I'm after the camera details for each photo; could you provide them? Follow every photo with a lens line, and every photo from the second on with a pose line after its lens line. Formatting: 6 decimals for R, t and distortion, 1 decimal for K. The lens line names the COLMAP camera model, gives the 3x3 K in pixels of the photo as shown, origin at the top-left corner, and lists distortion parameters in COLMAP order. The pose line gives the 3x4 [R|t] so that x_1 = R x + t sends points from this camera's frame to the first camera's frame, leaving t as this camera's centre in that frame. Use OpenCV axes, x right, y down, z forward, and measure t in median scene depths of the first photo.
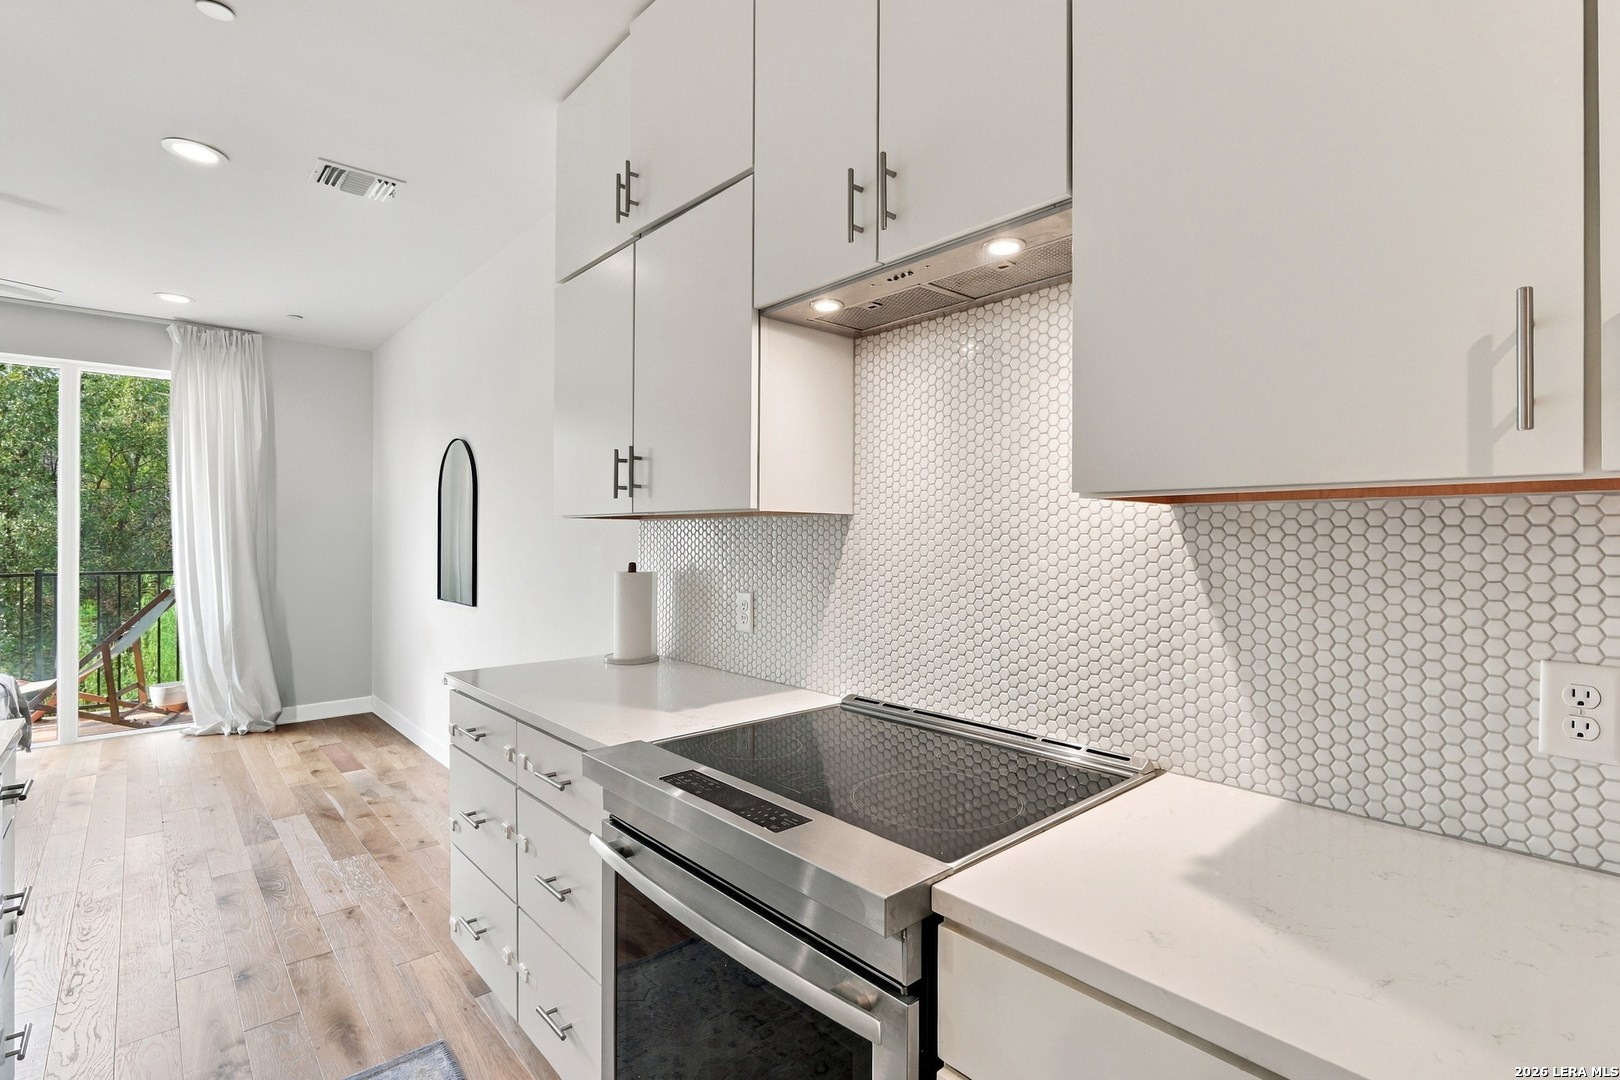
lens RADIAL K [[755.1, 0, 807.9], [0, 755.1, 533.6], [0, 0, 1]] dist [-0.003002, 0.000076]
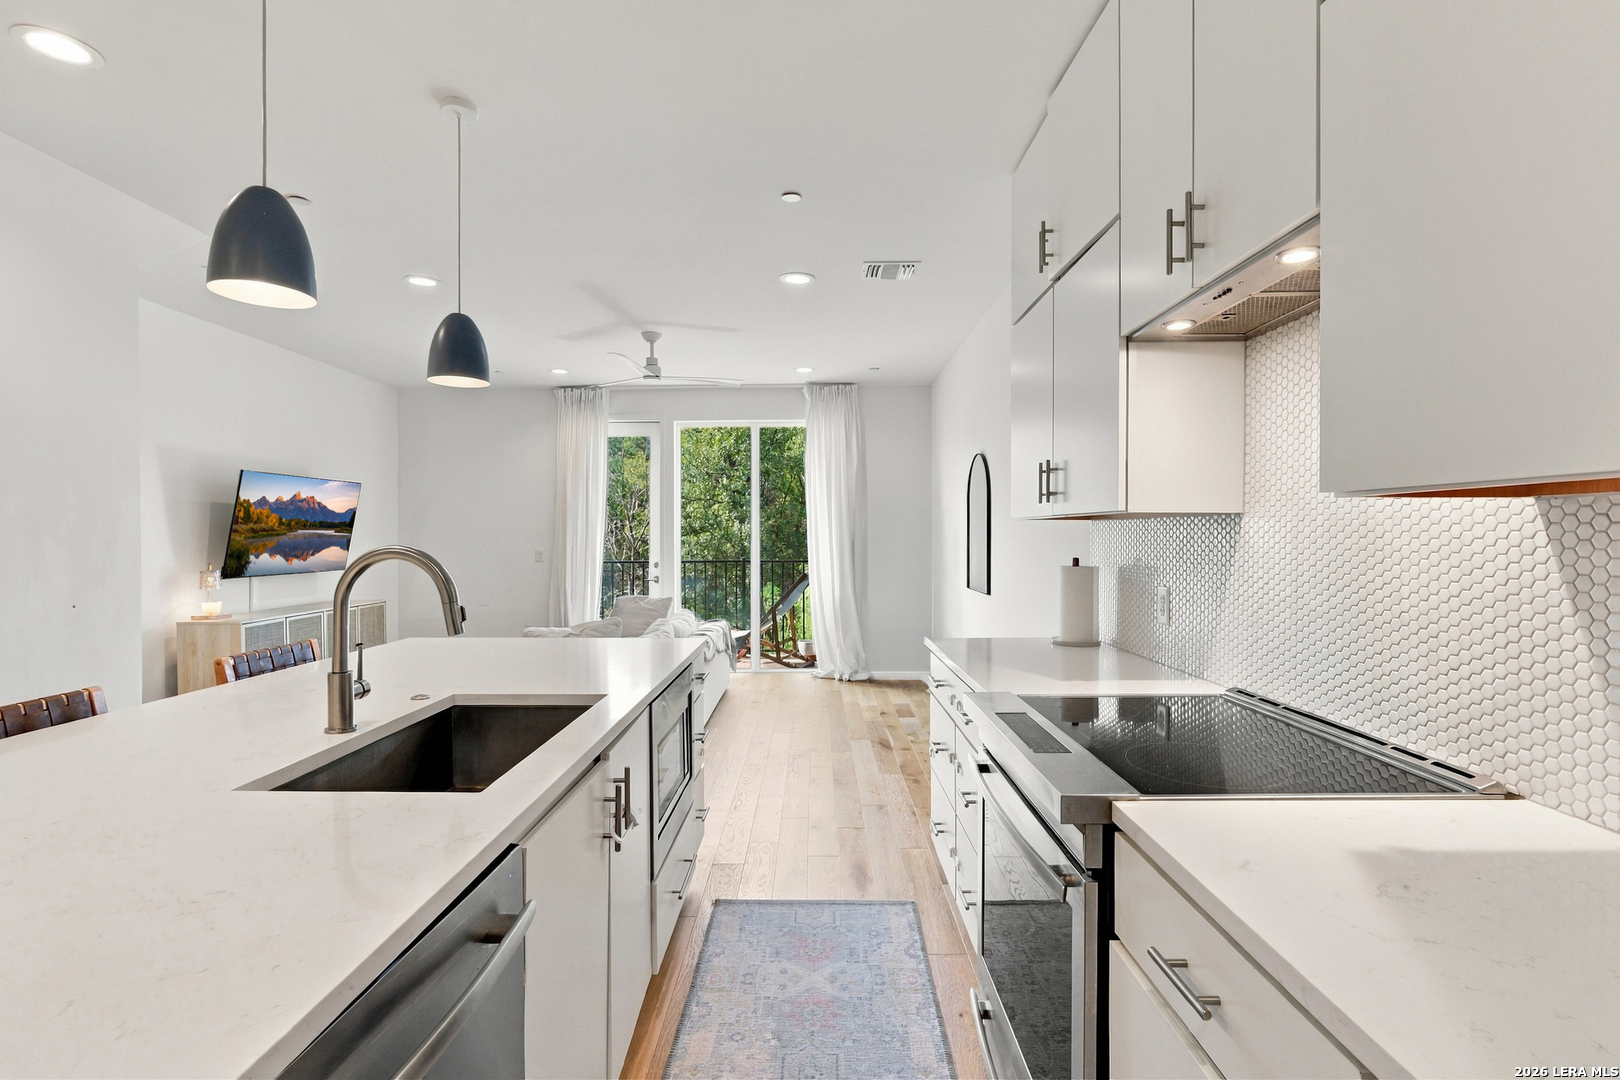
lens RADIAL K [[757.7, 0, 810.0], [0, 757.7, 540.0], [0, 0, 1]] dist [-0.004552, 0.000042]
pose [[0.743020, -0.000365, -0.669269, 0.194042], [0.007865, 0.999936, 0.008186, -0.001166], [0.669223, -0.011346, 0.742975, -0.096416]]
